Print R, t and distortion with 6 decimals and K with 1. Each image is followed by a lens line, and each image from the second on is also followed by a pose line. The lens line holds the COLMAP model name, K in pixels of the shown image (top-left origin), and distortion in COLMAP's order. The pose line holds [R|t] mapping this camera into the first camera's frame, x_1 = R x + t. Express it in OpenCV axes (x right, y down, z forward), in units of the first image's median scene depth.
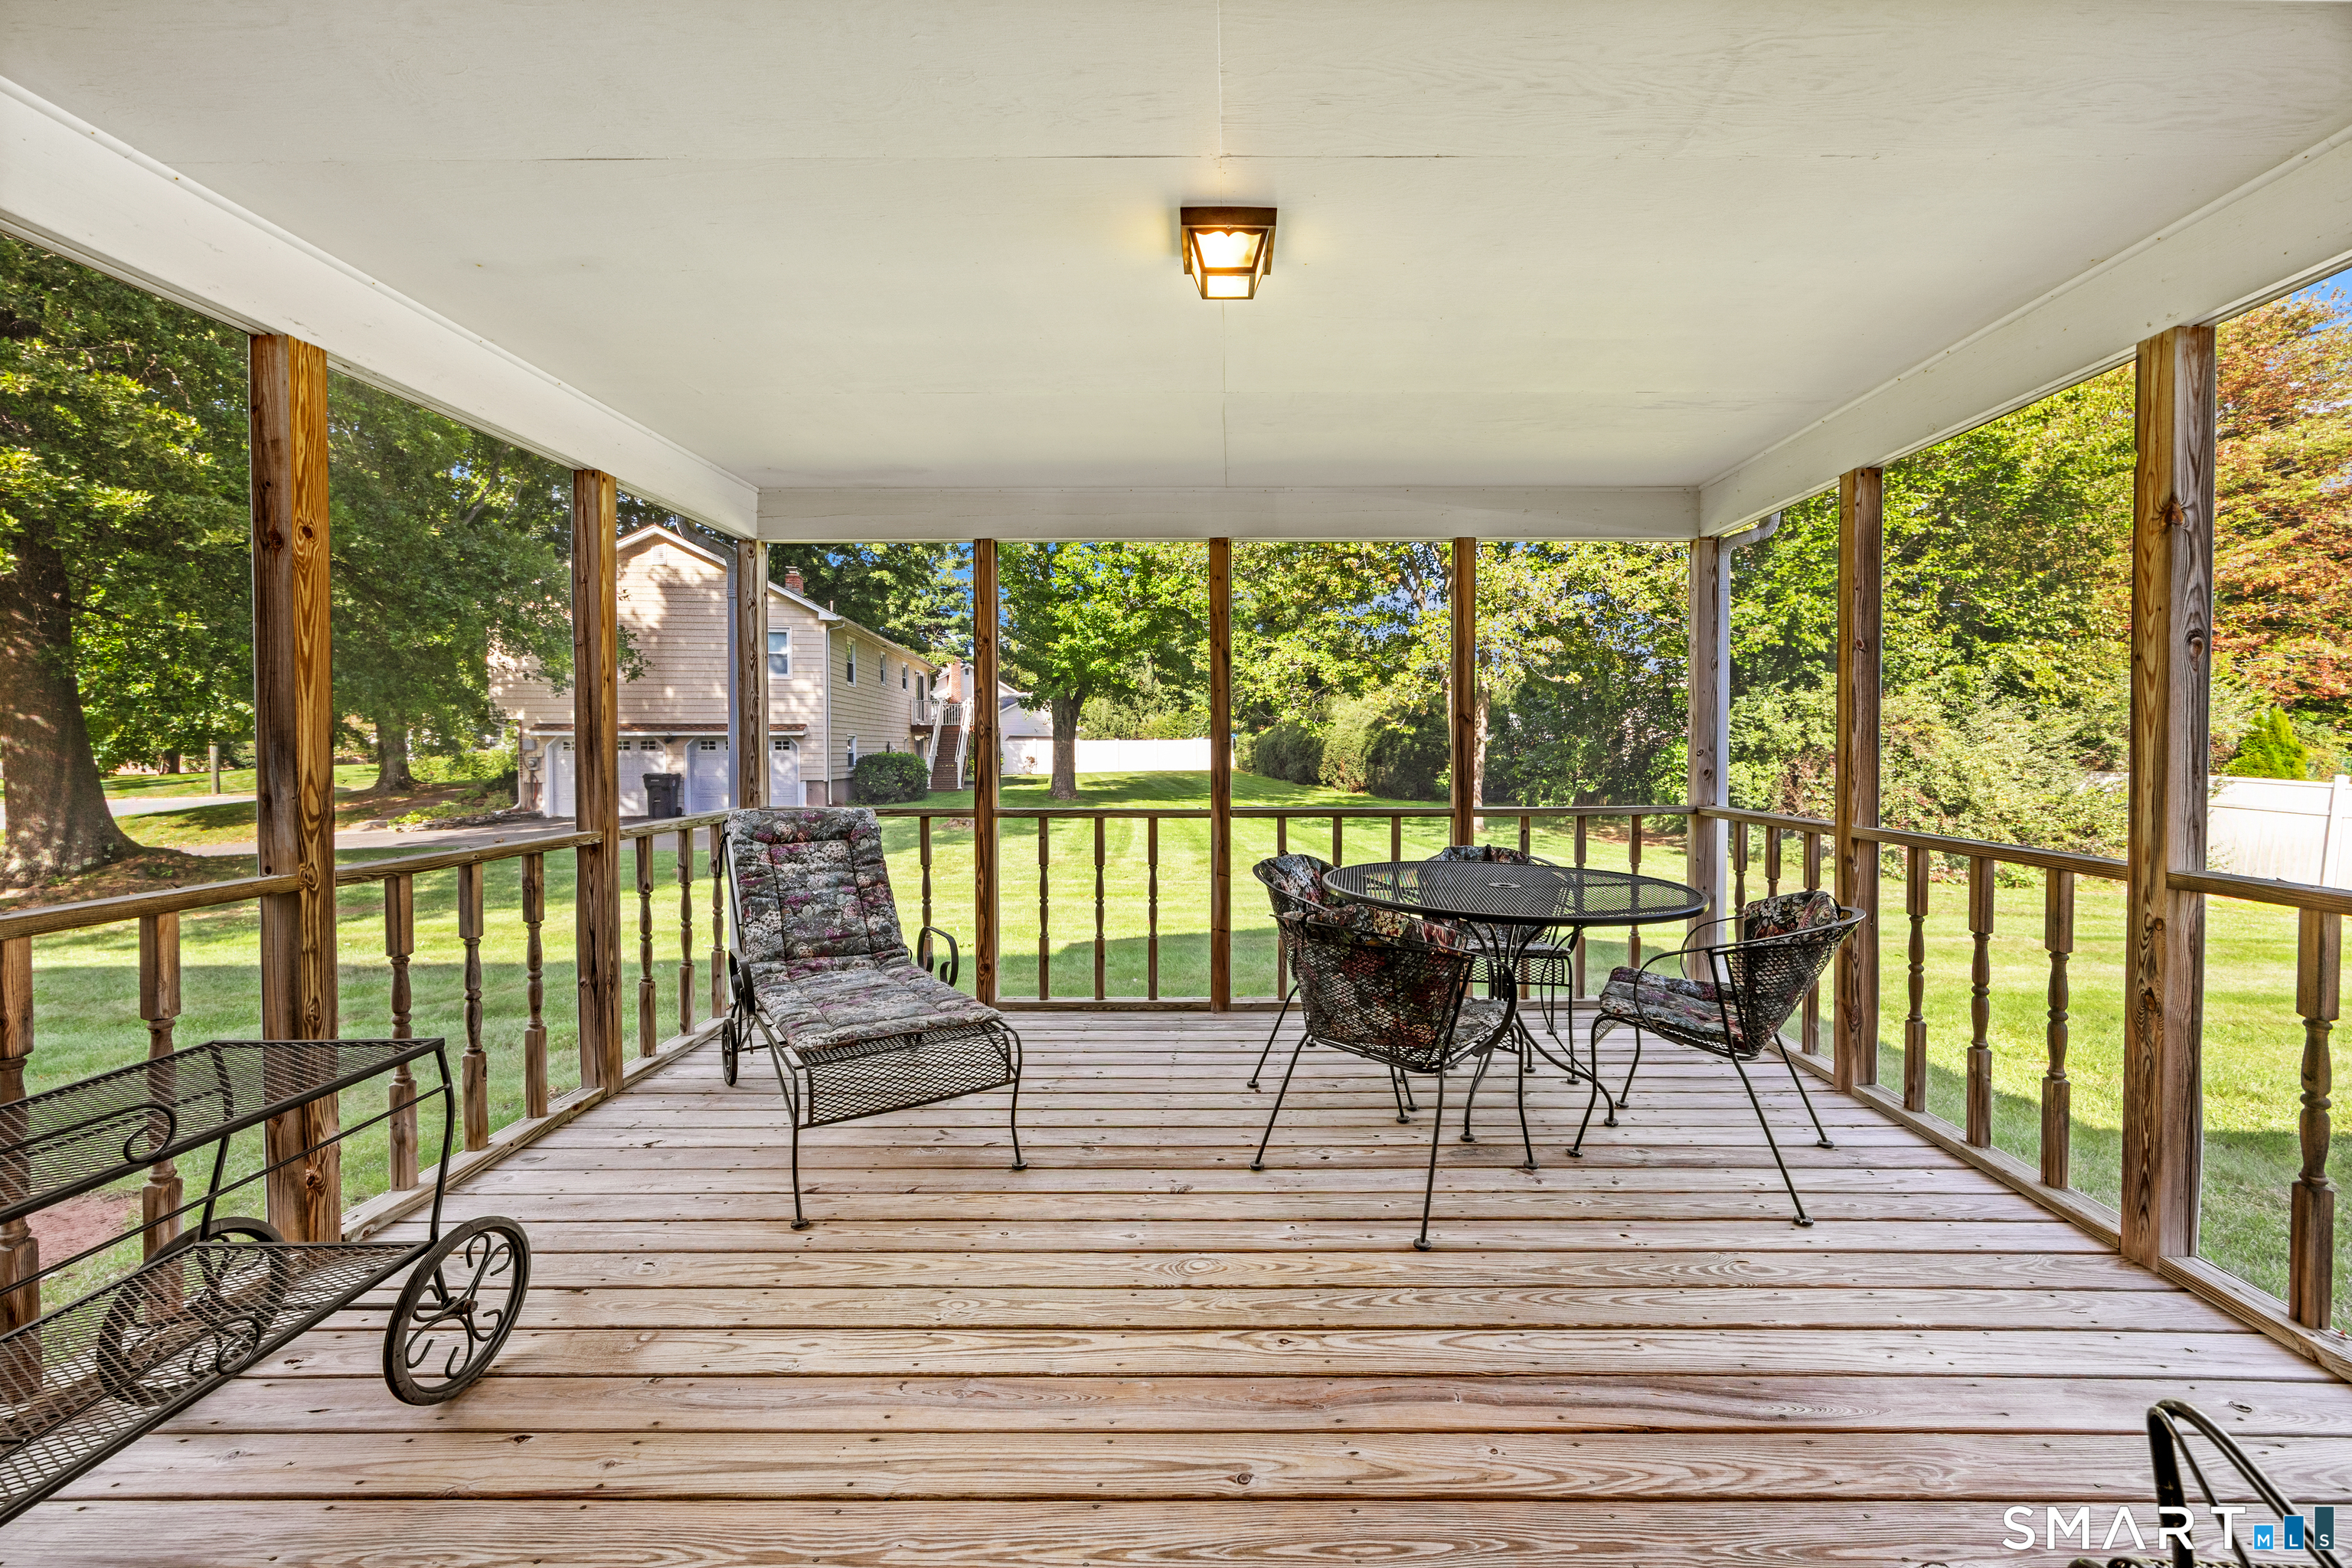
lens RADIAL K [[948.2, 0, 1181.1], [0, 948.2, 758.8], [0, 0, 1]] dist [-0.000014, 0.000014]
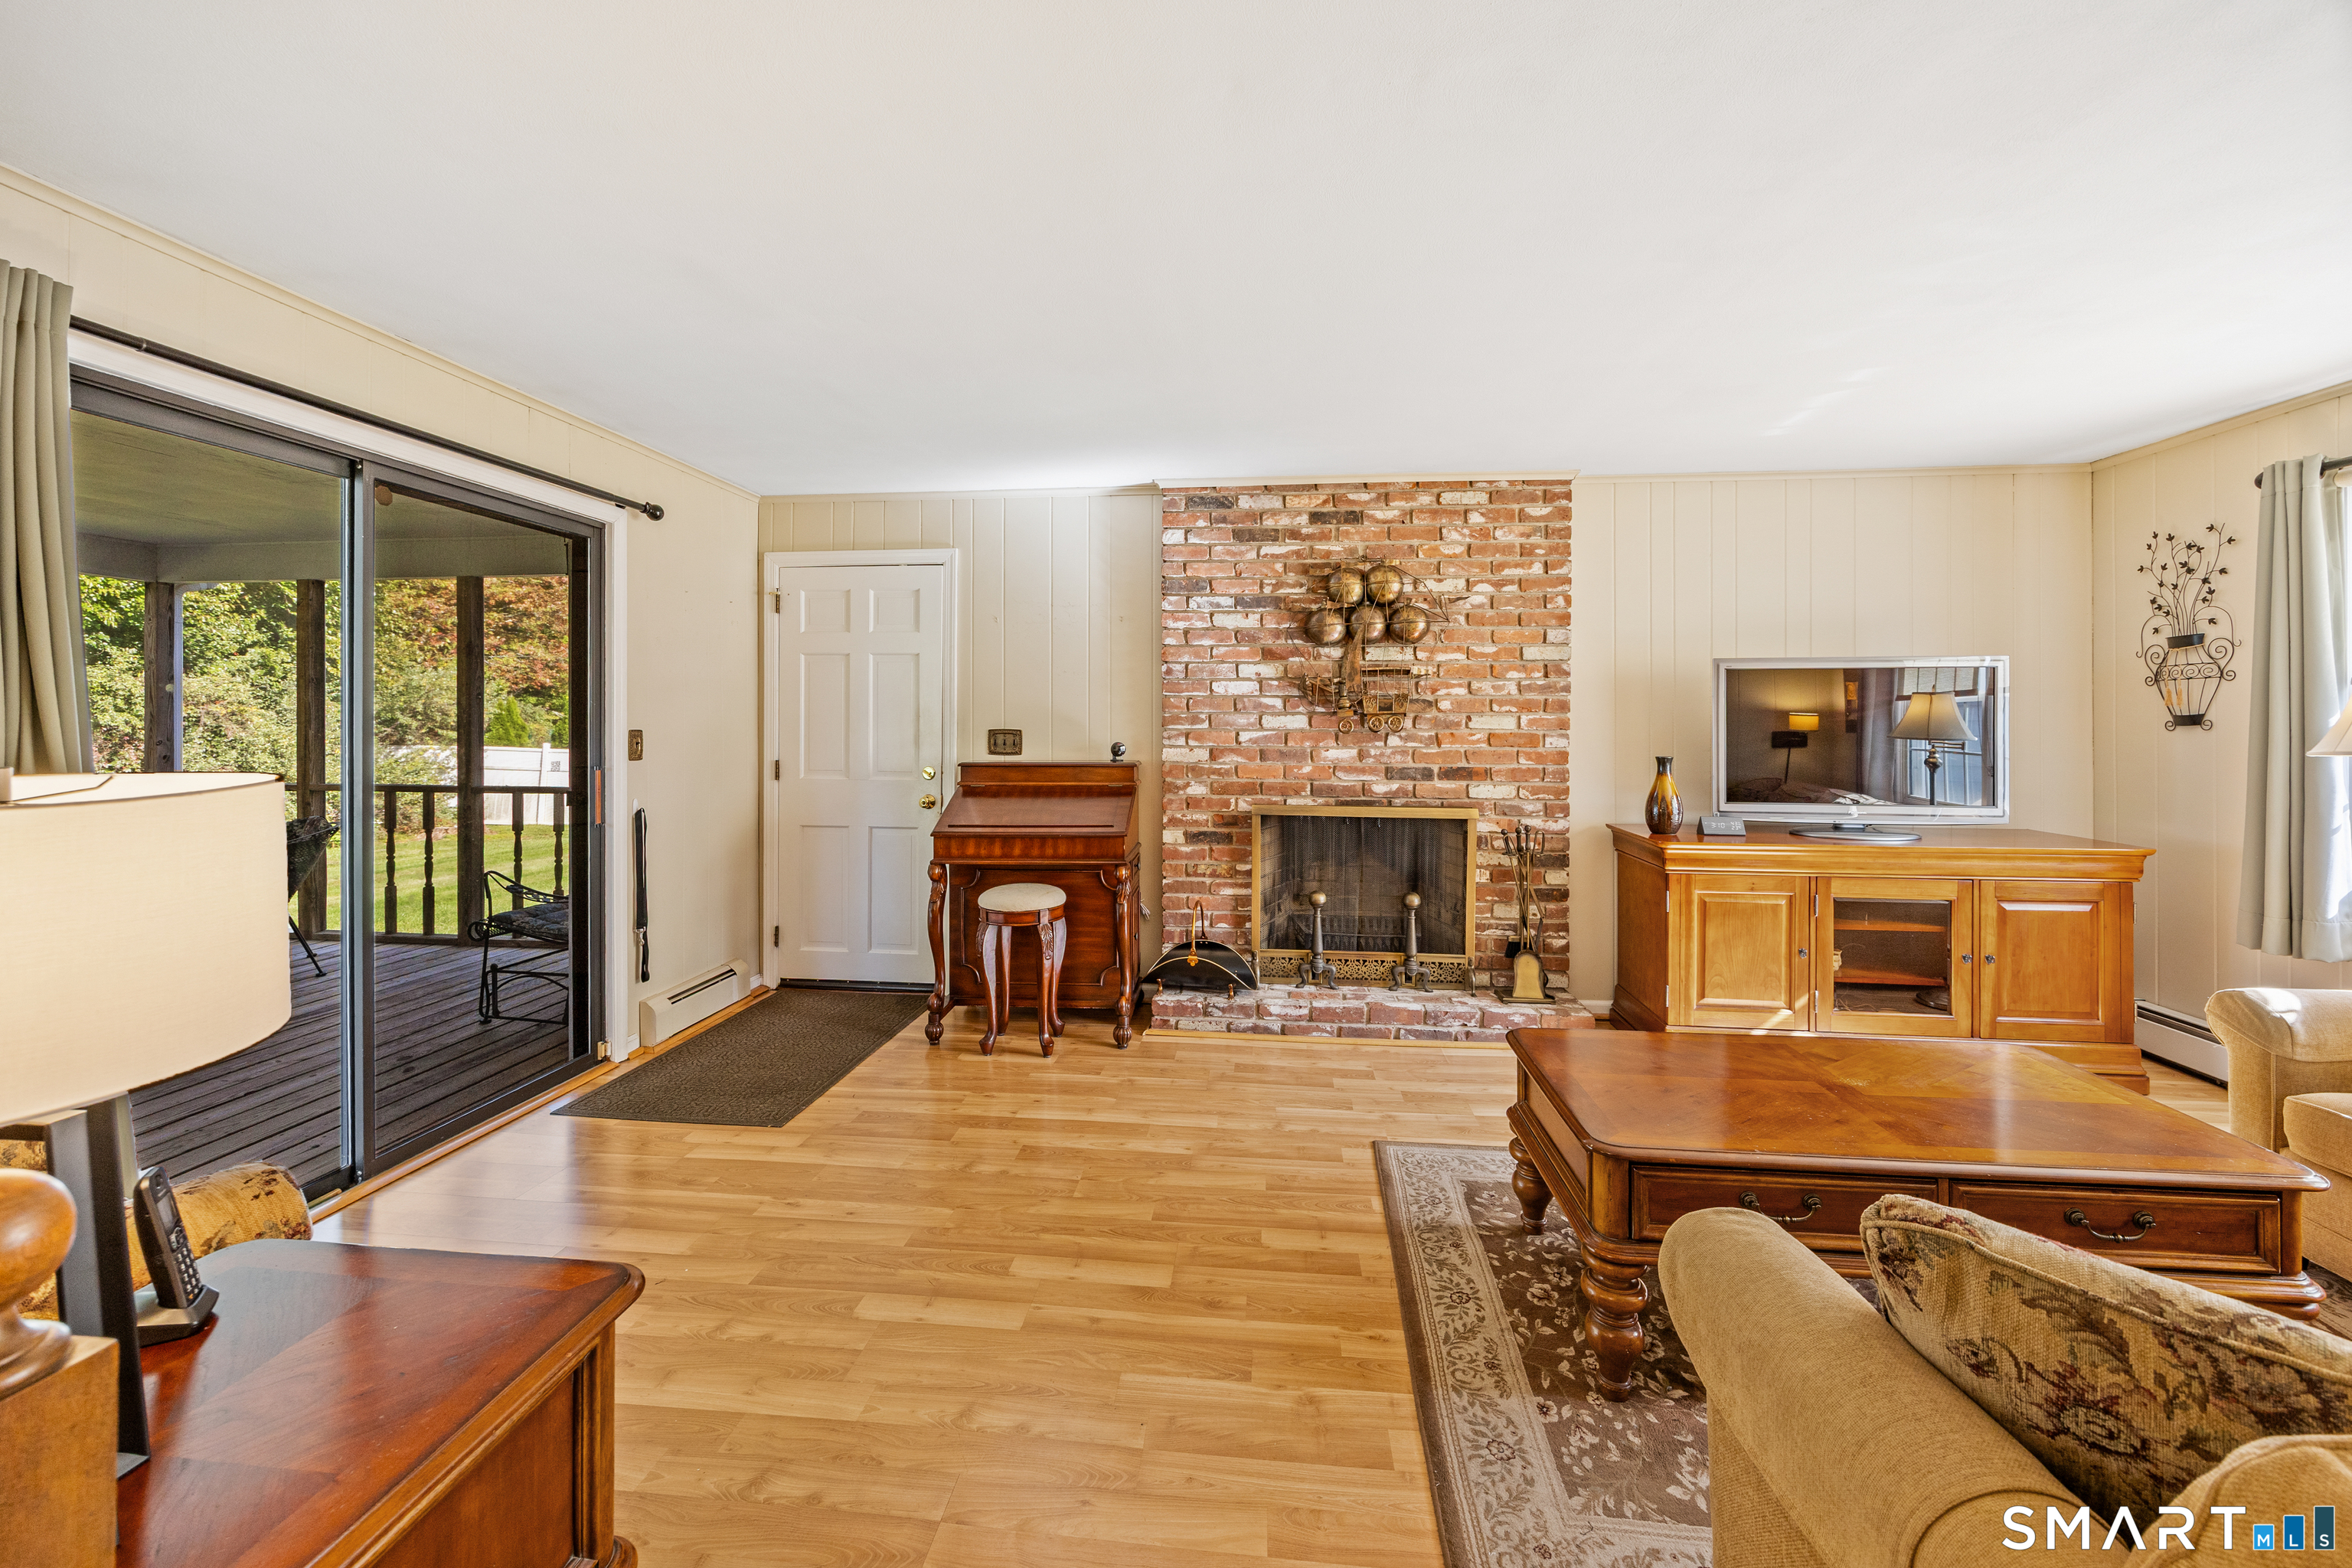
lens RADIAL K [[935.9, 0, 1173.6], [0, 935.9, 716.6], [0, 0, 1]] dist [0.003850, 0.000370]
pose [[0.099262, 0.000874, 0.995061, -0.131541], [0.017466, 0.999844, -0.002620, -0.002969], [-0.994908, 0.017640, 0.099231, -0.116216]]
